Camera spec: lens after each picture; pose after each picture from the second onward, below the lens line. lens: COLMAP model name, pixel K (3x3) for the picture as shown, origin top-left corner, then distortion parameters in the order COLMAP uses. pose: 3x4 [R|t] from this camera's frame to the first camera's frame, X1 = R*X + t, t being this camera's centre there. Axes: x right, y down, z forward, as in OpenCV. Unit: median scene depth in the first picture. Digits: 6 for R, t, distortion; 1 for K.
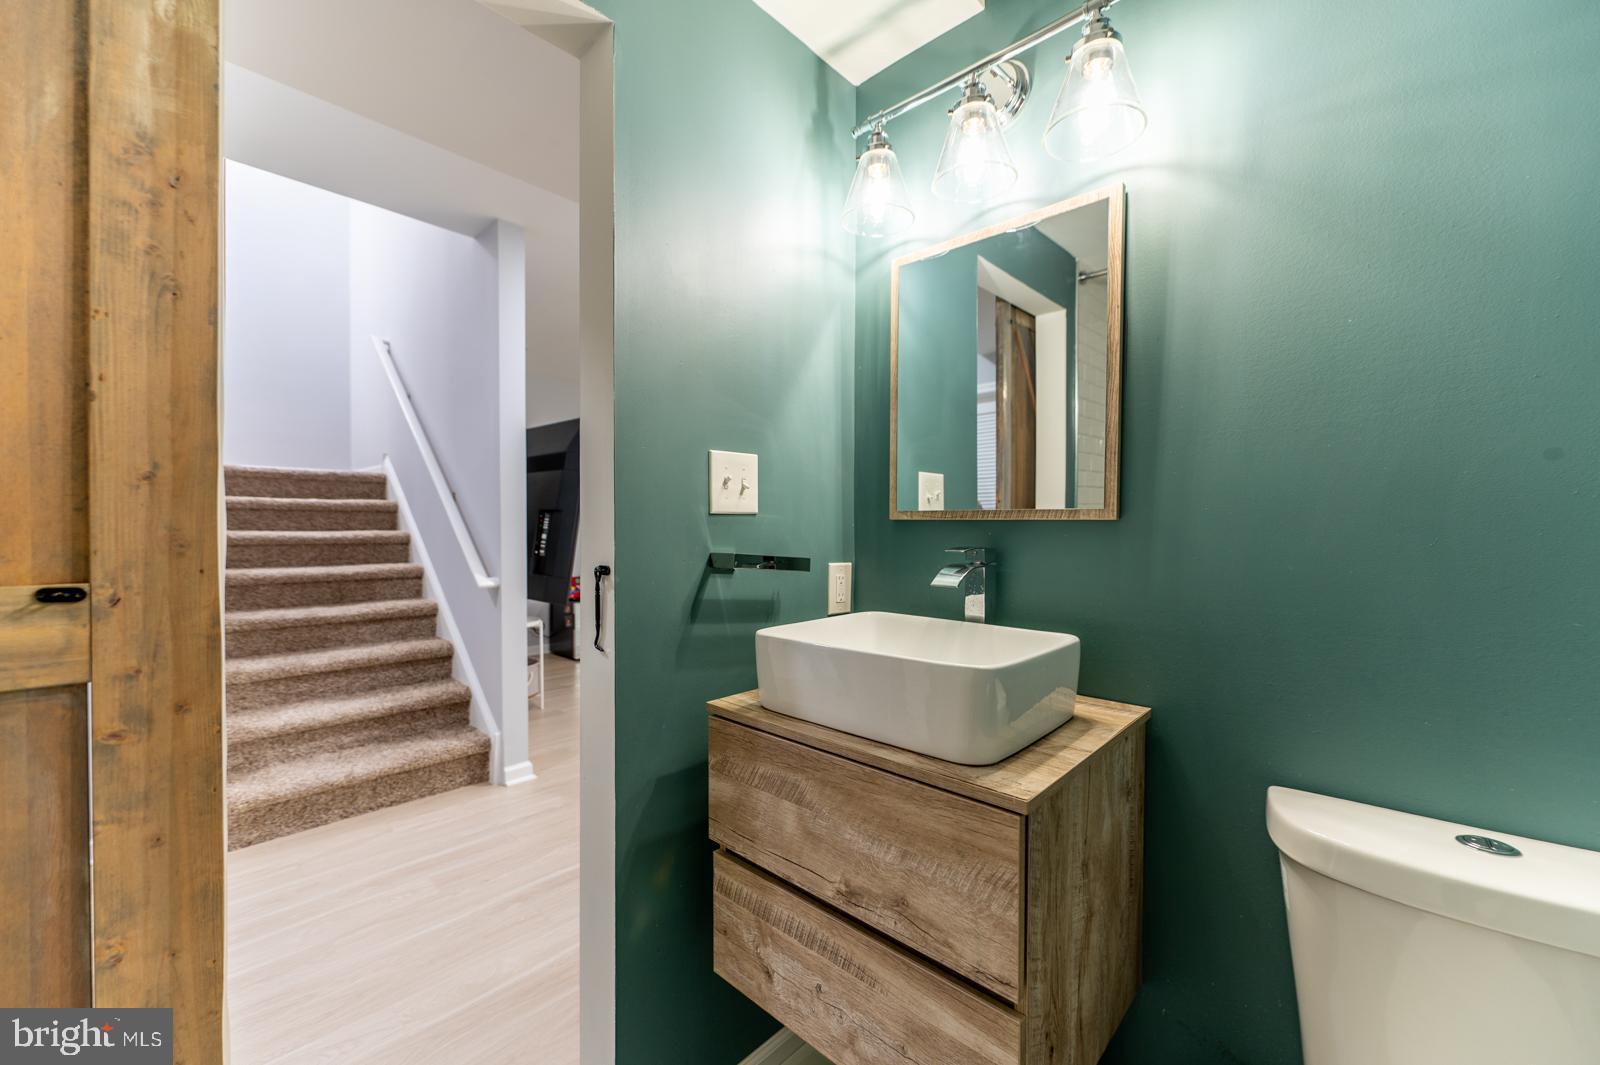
lens RADIAL K [[640.9, 0, 811.2], [0, 640.9, 538.9], [0, 0, 1]] dist [0.003686, -0.000429]
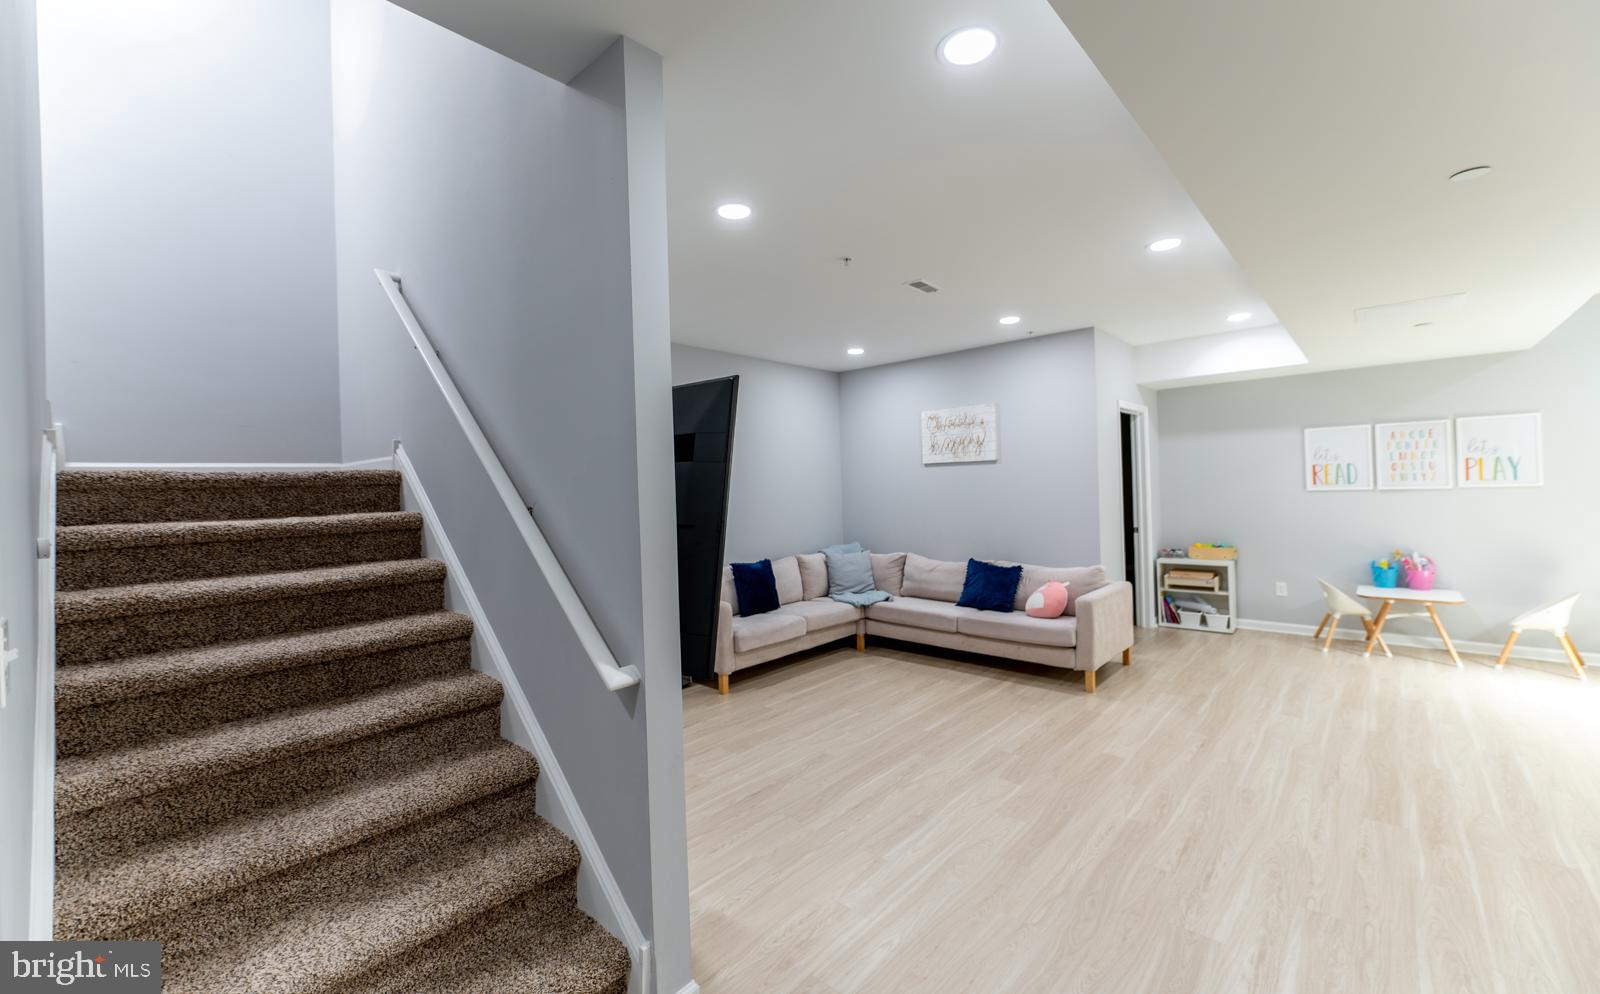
lens RADIAL K [[644.4, 0, 807.1], [0, 644.4, 485.7], [0, 0, 1]] dist [-0.001780, -0.000015]
pose [[0.999067, -0.035360, 0.024790, -0.315022], [0.035749, 0.999242, -0.015413, -0.075910], [-0.024226, 0.016285, 0.999574, 0.389711]]
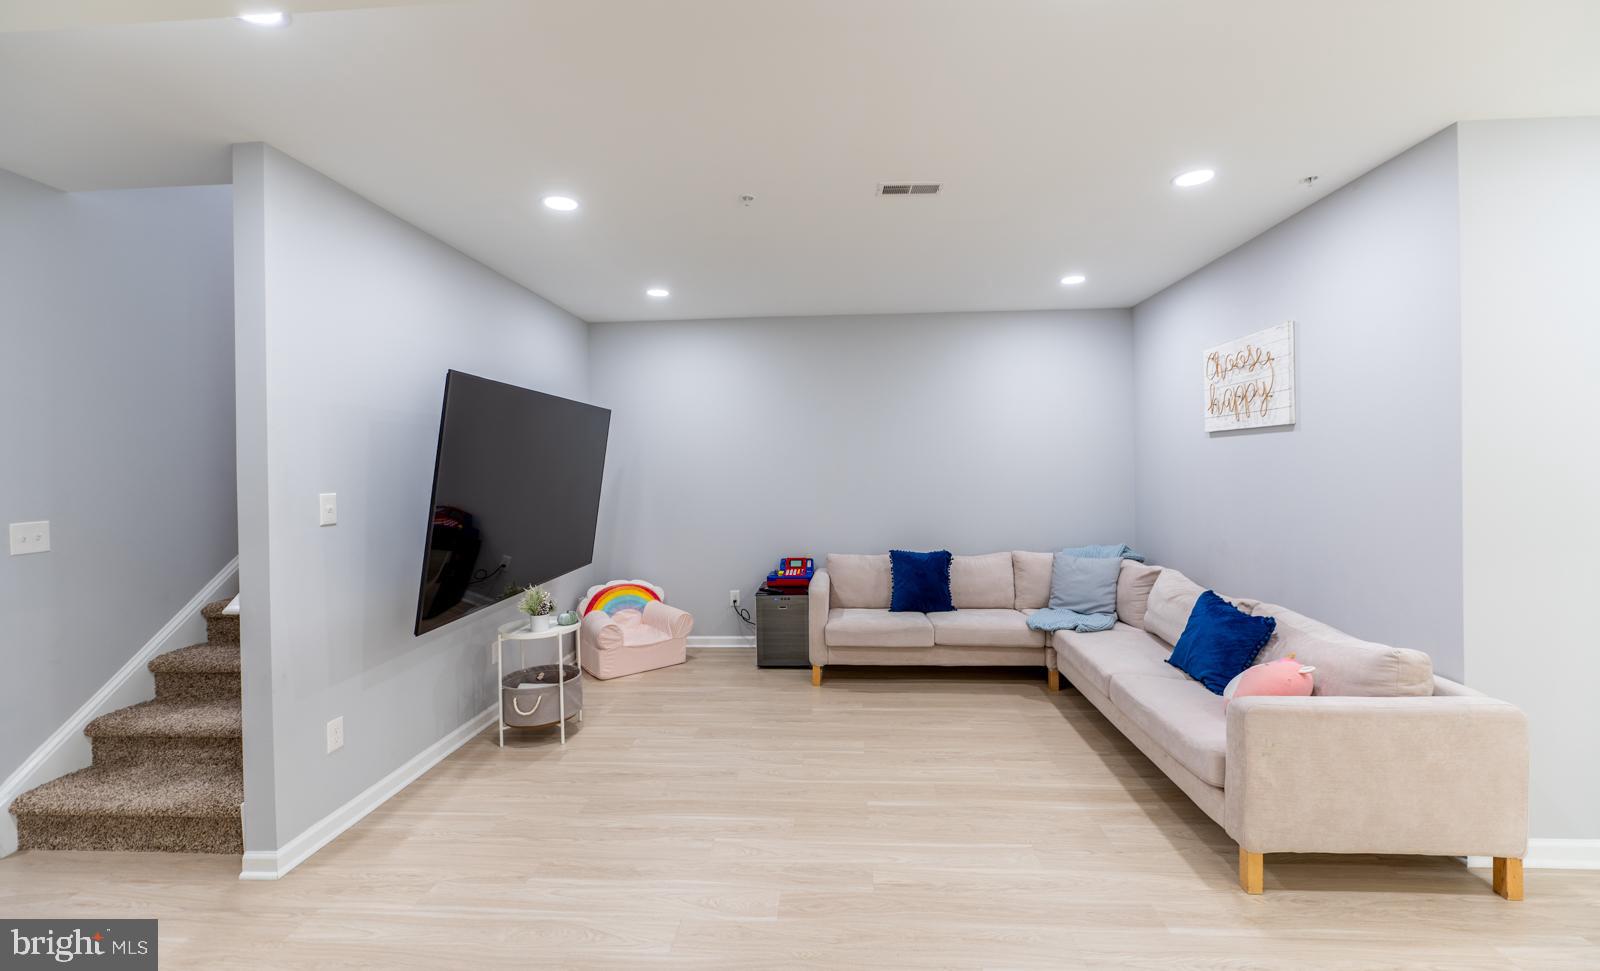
lens RADIAL K [[627.6, 0, 804.8], [0, 627.6, 476.6], [0, 0, 1]] dist [-0.004940, -0.000145]
pose [[0.640035, -0.007674, -0.768307, 0.490921], [0.007766, 0.999964, -0.003518, -0.076541], [0.768306, -0.003715, 0.640071, 0.950162]]
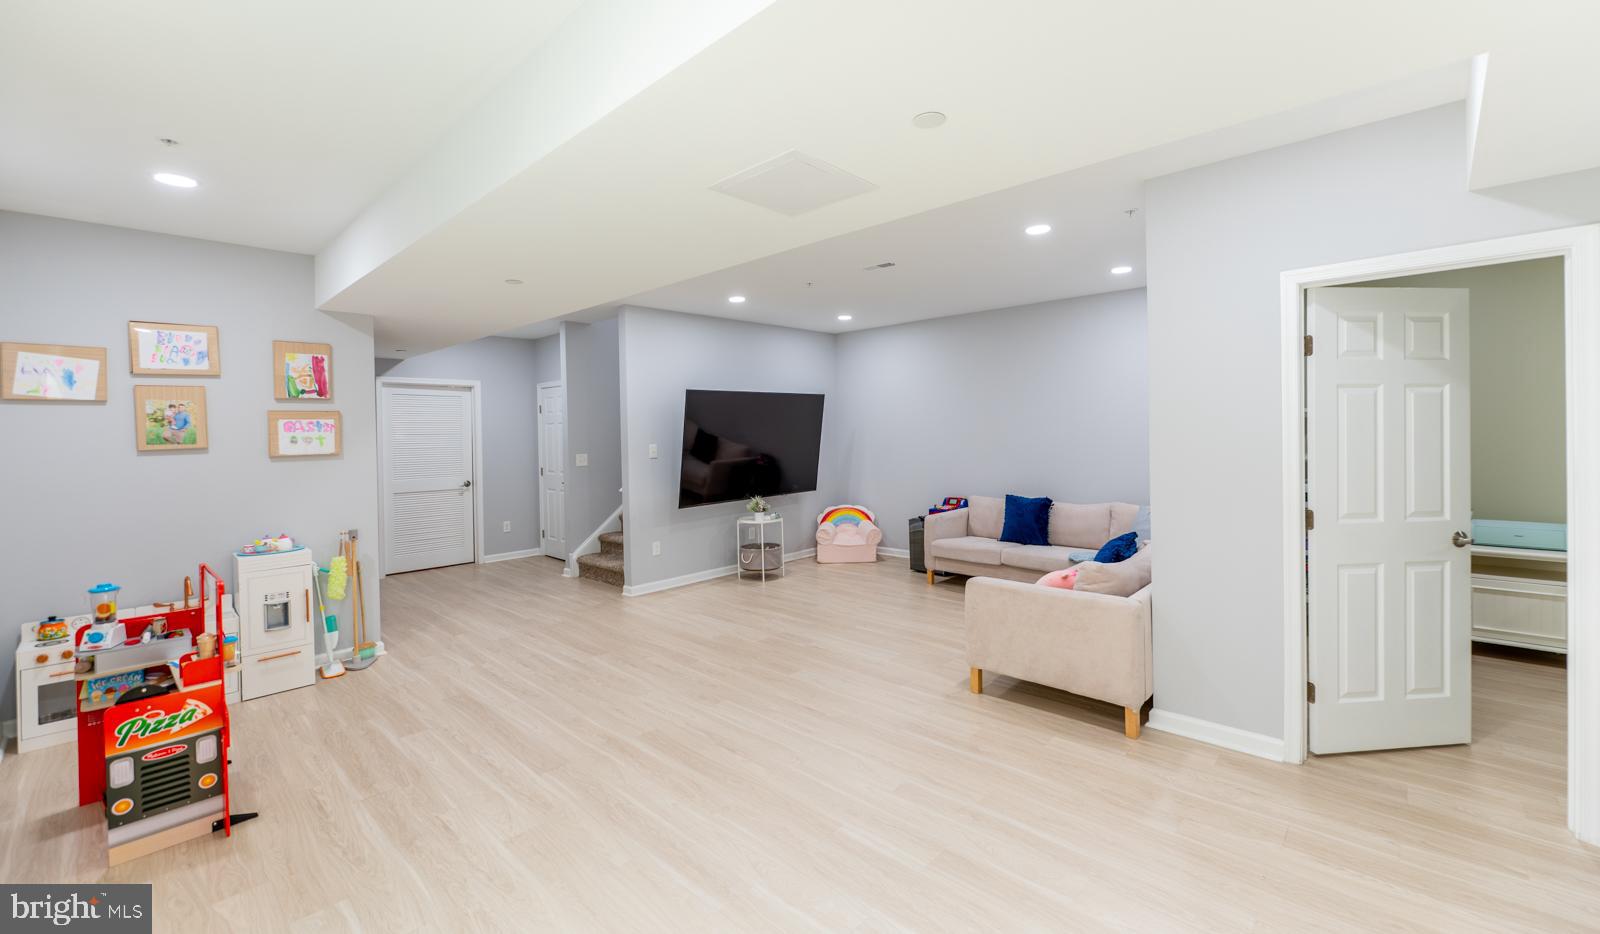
lens RADIAL K [[654.2, 0, 824.7], [0, 654.2, 437.7], [0, 0, 1]] dist [-0.002143, -0.000142]
pose [[0.019784, 0.003306, -0.999799, 1.399841], [0.003496, 0.999988, 0.003376, -0.087384], [0.999798, -0.003562, 0.019772, 1.438606]]
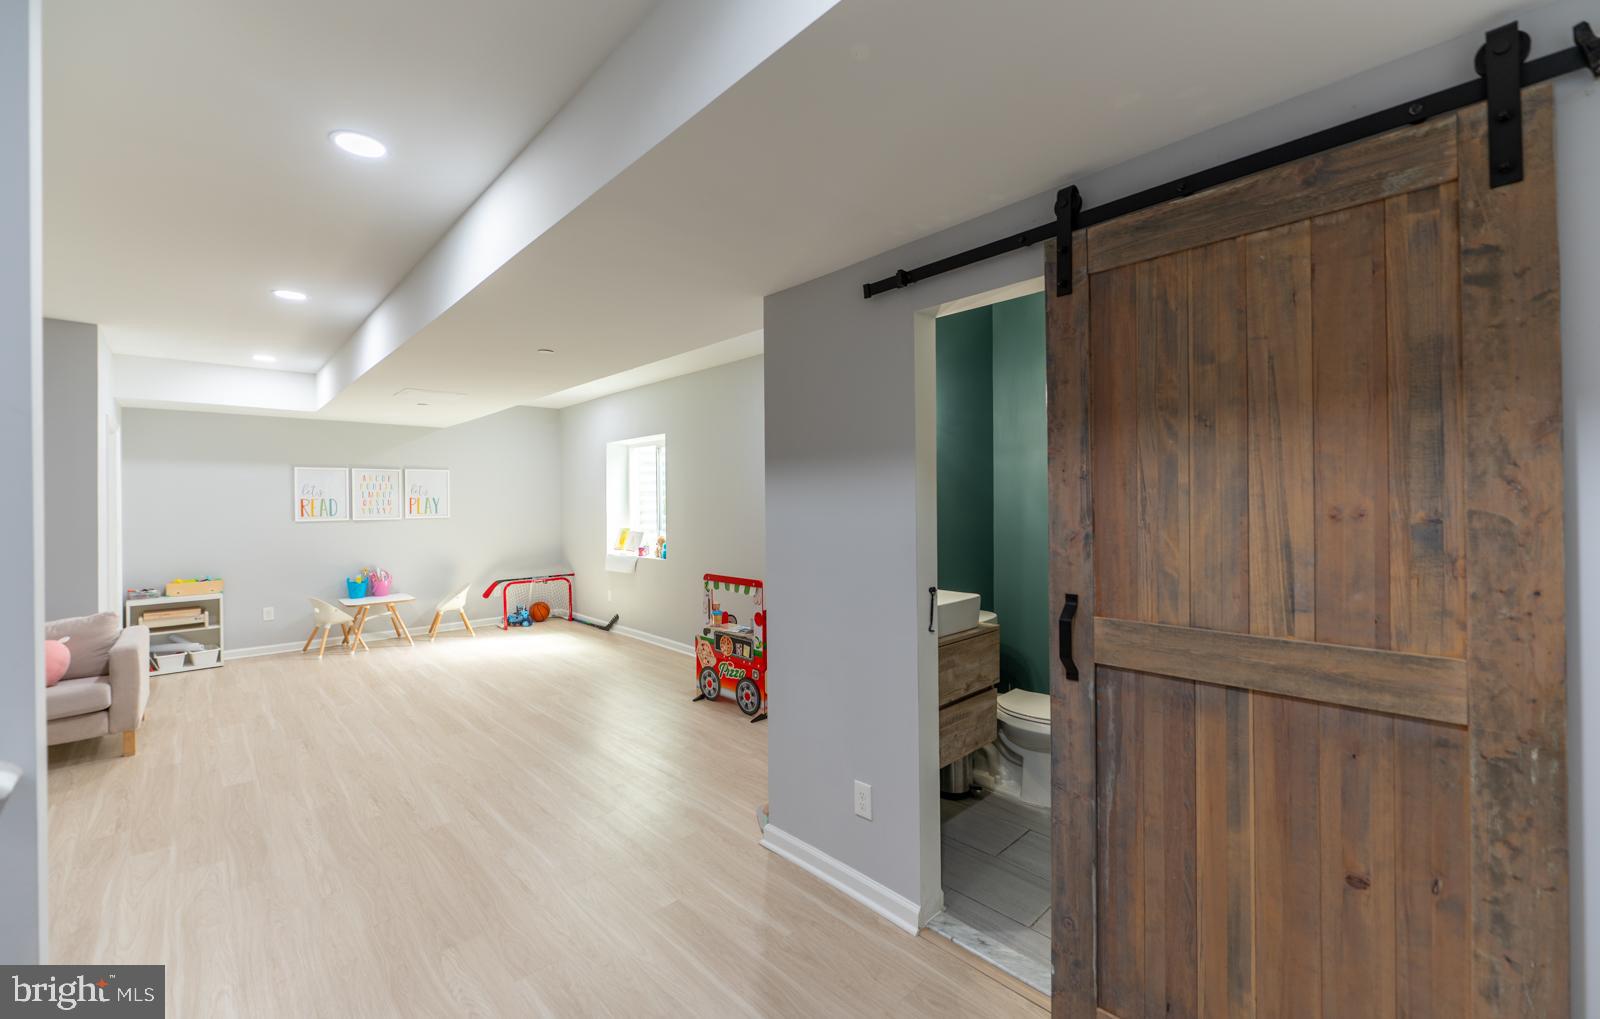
lens RADIAL K [[635.9, 0, 810.5], [0, 635.9, 498.9], [0, 0, 1]] dist [-0.003753, -0.000434]
pose [[0.045820, -0.004481, 0.998940, -0.781343], [0.022582, 0.999739, 0.003449, -0.082728], [-0.998694, 0.022400, 0.045909, 0.441453]]
